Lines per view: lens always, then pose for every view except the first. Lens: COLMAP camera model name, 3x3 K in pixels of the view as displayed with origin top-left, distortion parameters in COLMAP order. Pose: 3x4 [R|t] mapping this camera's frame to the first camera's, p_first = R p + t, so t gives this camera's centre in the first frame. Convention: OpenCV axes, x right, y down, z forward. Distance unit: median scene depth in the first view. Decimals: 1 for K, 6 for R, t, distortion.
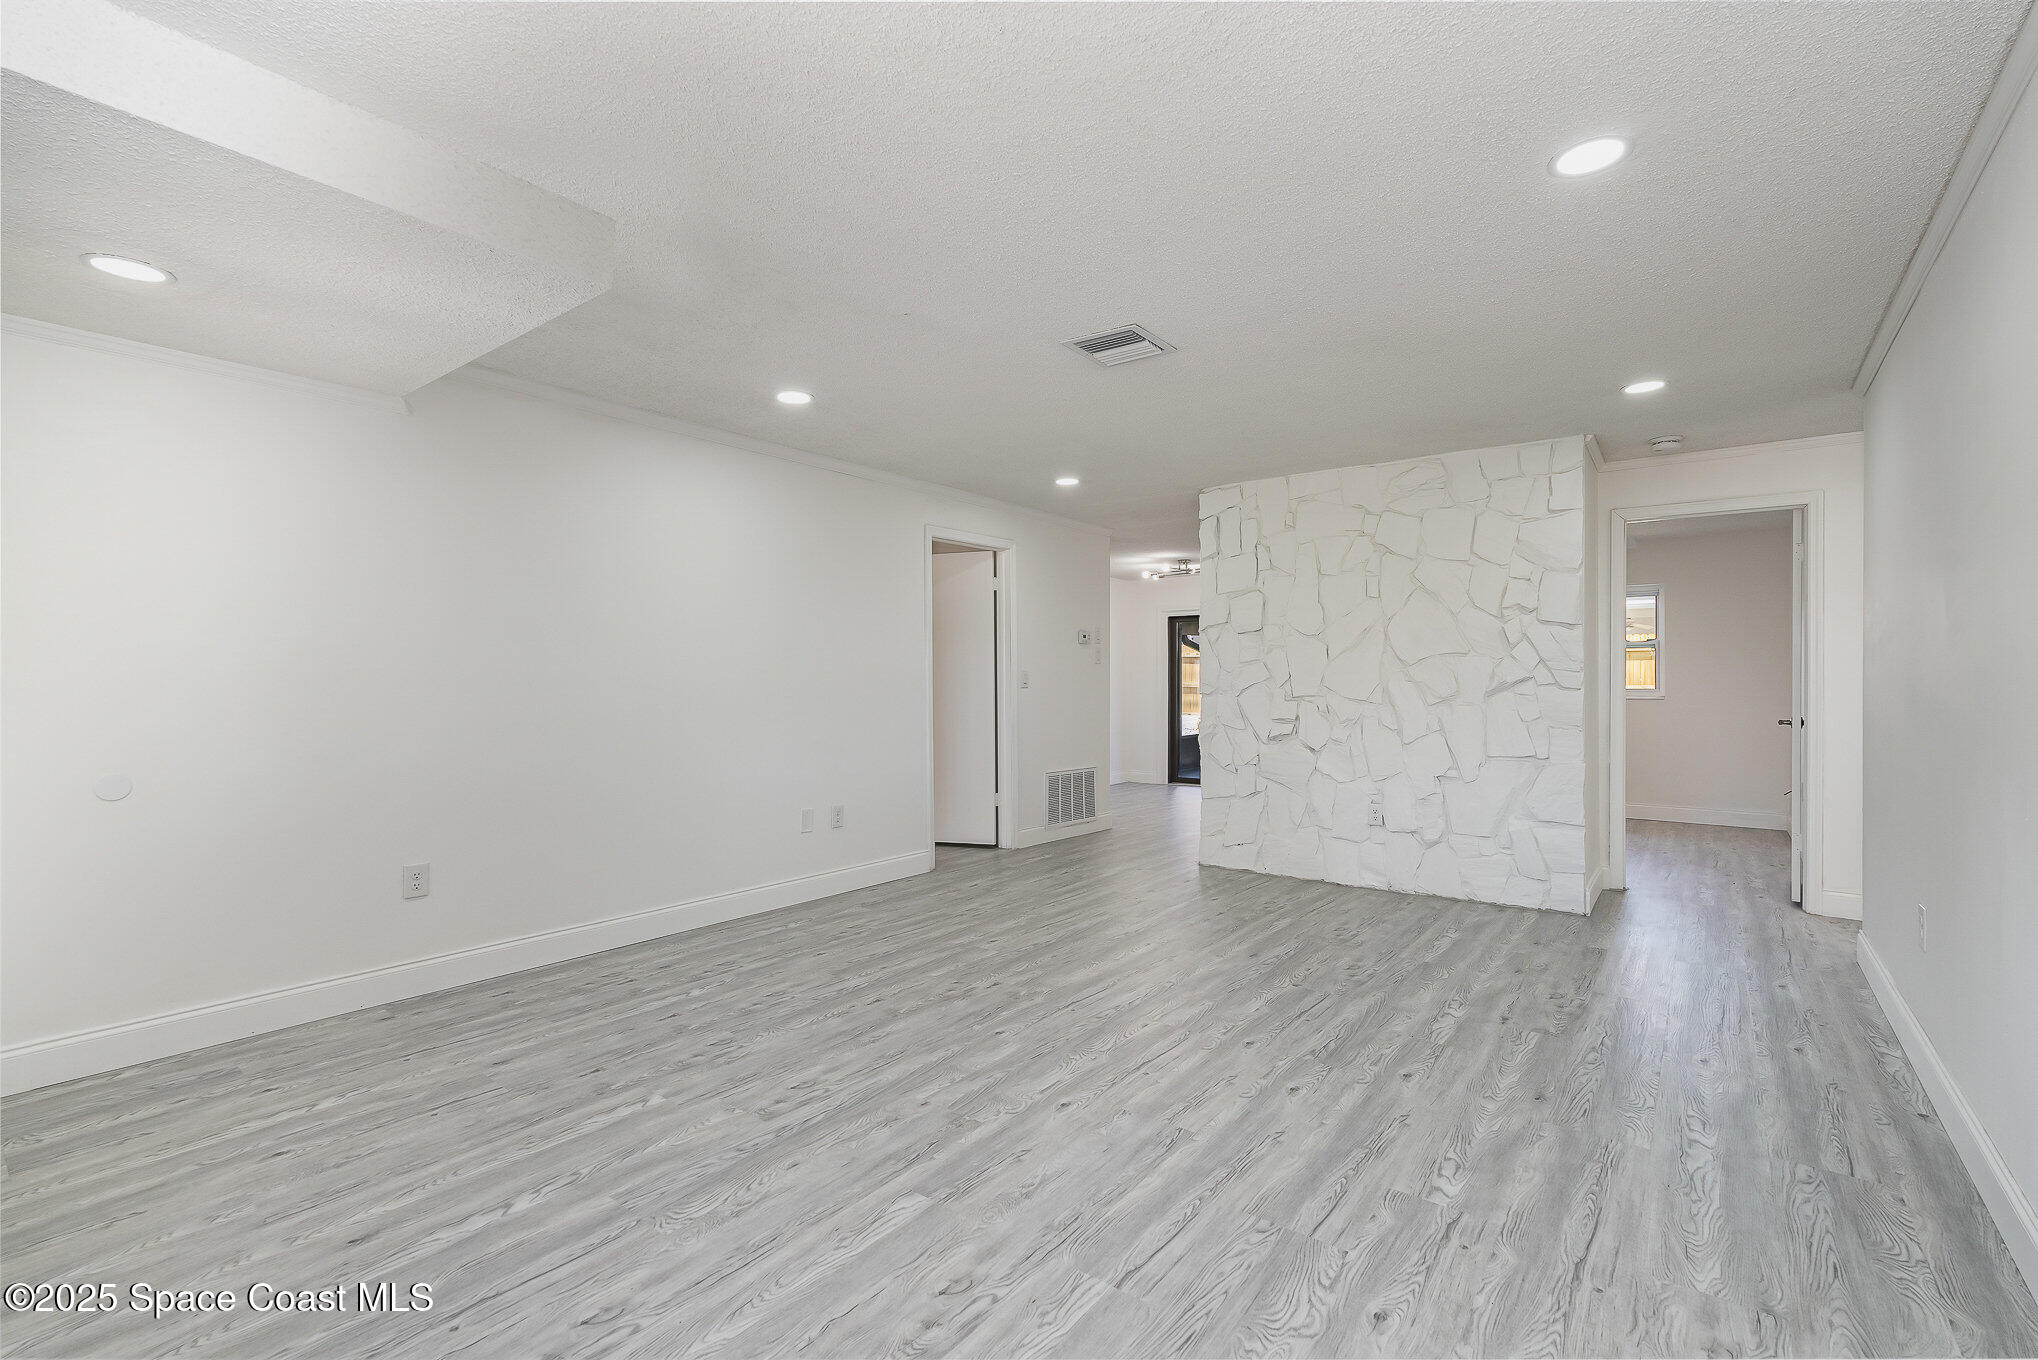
lens RADIAL K [[926.6, 0, 1026.6], [0, 926.6, 679.6], [0, 0, 1]] dist [-0.006614, -0.000773]
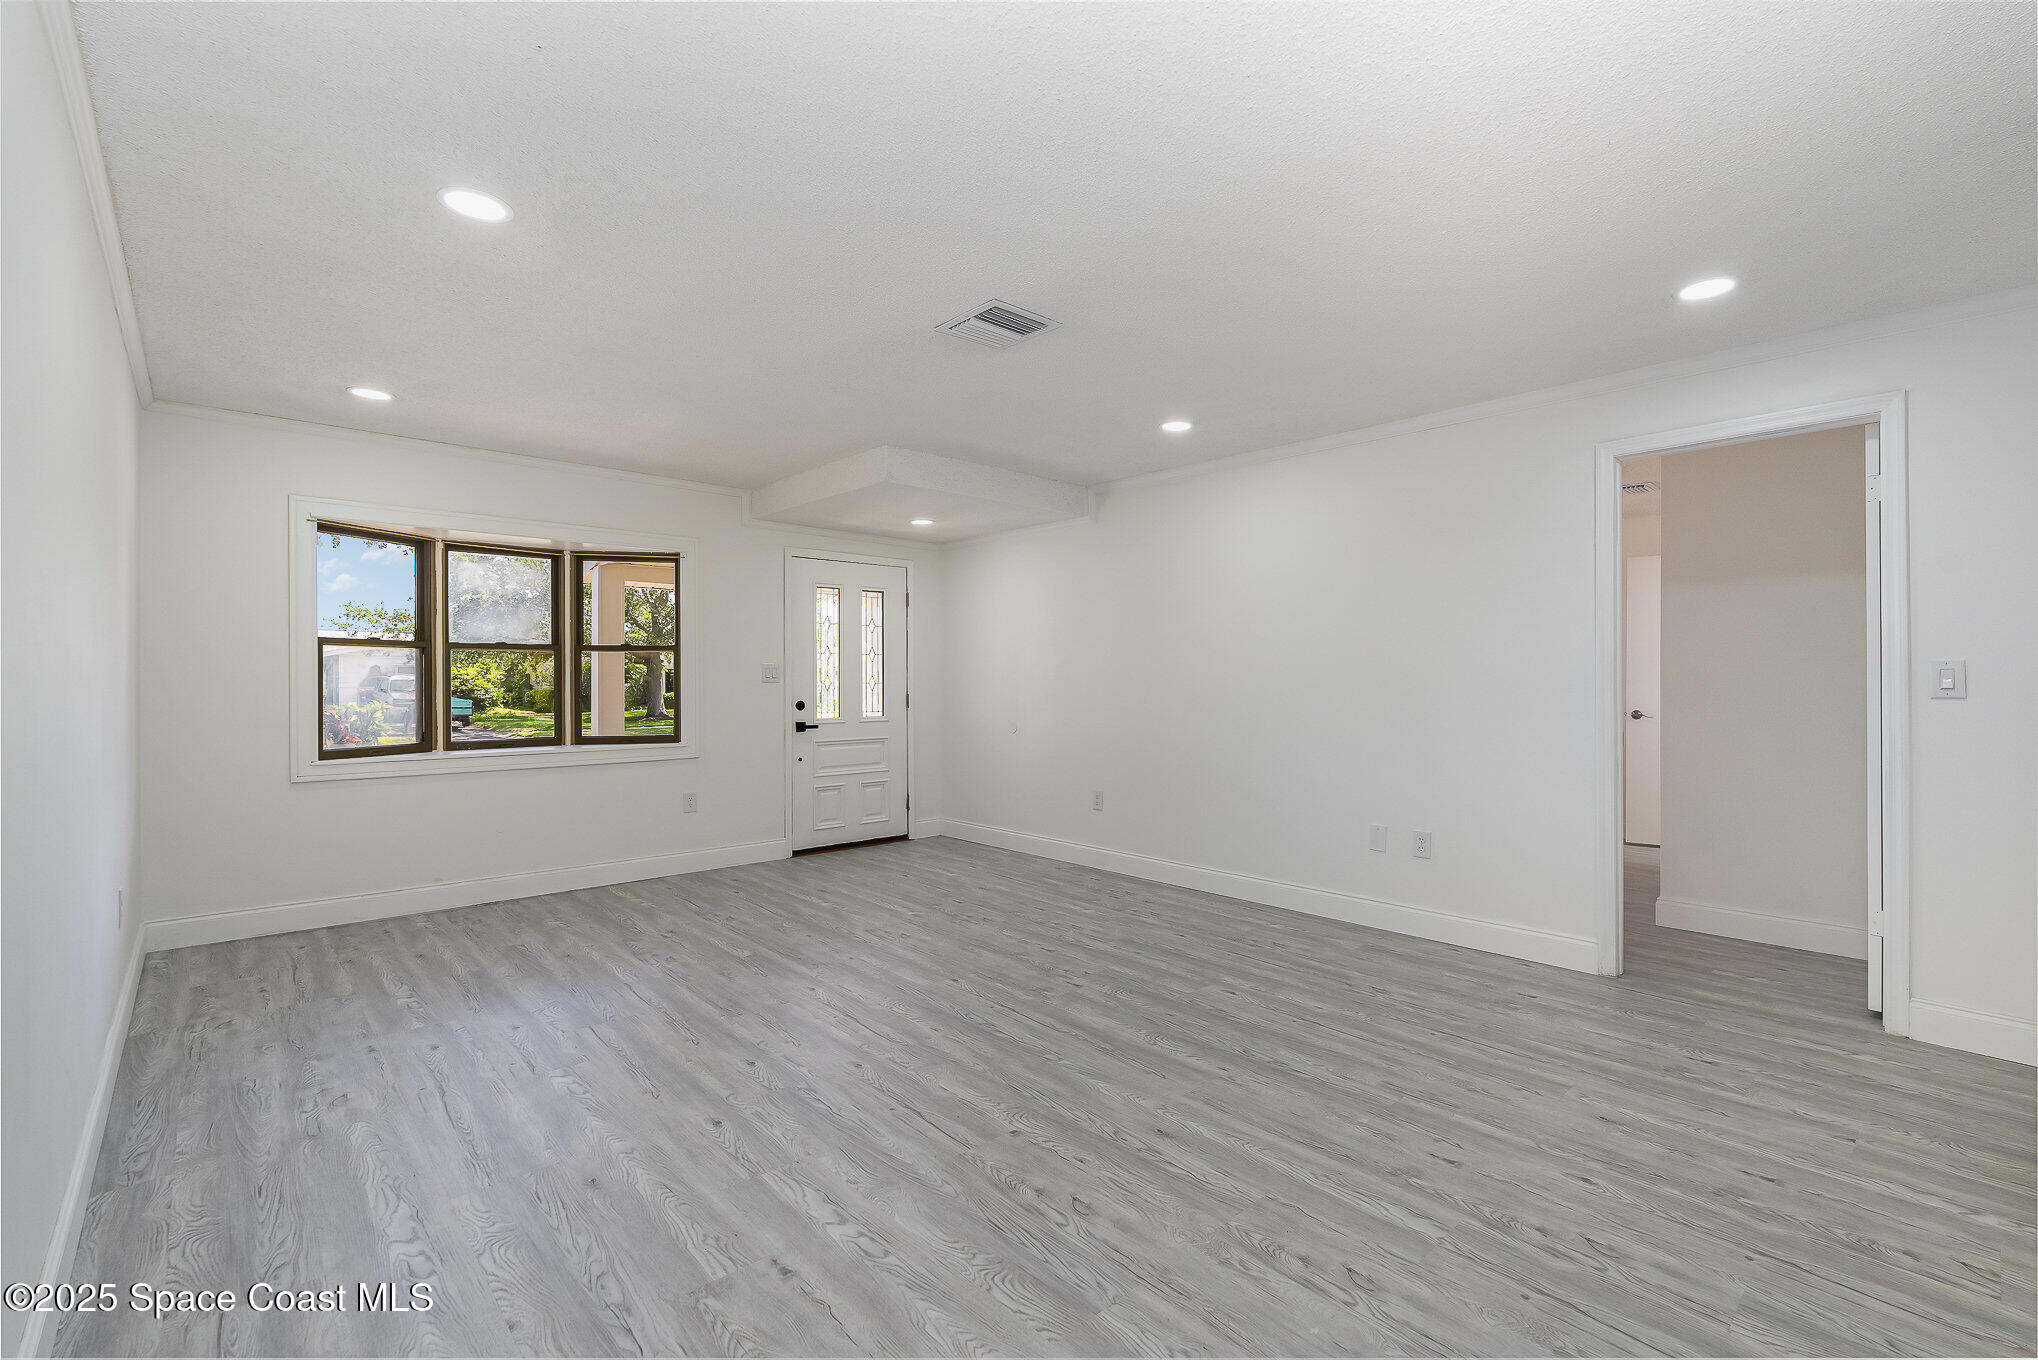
lens RADIAL K [[926.6, 0, 1030.7], [0, 926.6, 673.8], [0, 0, 1]] dist [-0.006614, -0.000773]
pose [[-0.206773, -0.005765, -0.978372, 1.056256], [0.001664, 0.999979, -0.006244, -0.003140], [0.978388, -0.002919, -0.206759, 1.273874]]
